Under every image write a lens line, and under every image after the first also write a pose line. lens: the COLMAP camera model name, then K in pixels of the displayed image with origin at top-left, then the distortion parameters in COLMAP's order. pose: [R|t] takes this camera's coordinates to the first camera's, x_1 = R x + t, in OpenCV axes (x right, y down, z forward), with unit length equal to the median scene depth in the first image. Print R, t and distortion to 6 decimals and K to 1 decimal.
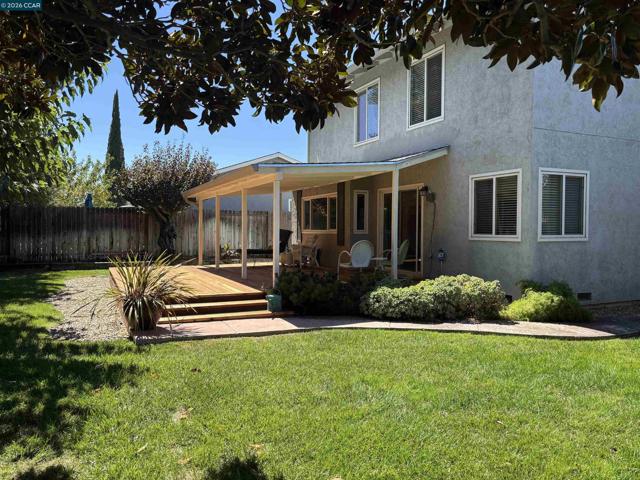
lens RADIAL K [[487.4, 0, 323.3], [0, 487.4, 240.1], [0, 0, 1]] dist [0.069283, -0.082277]
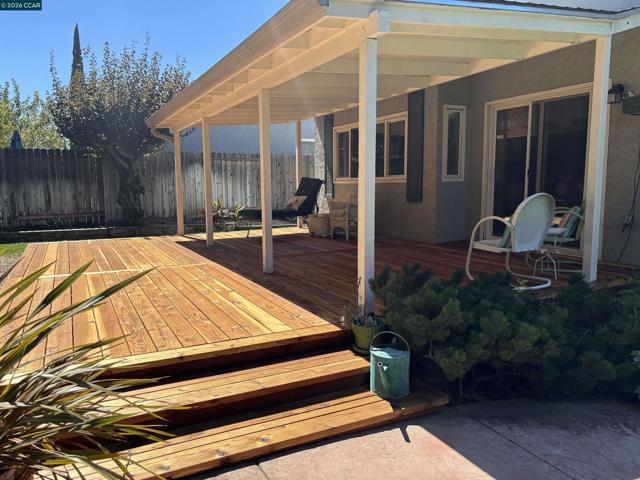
lens RADIAL K [[487.4, 0, 316.9], [0, 487.4, 238.2], [0, 0, 1]] dist [0.069283, -0.082277]
pose [[0.999546, -0.016957, 0.024909, -0.081433], [0.014555, 0.995500, 0.093641, -0.002157], [-0.026384, -0.093236, 0.995294, 0.326453]]
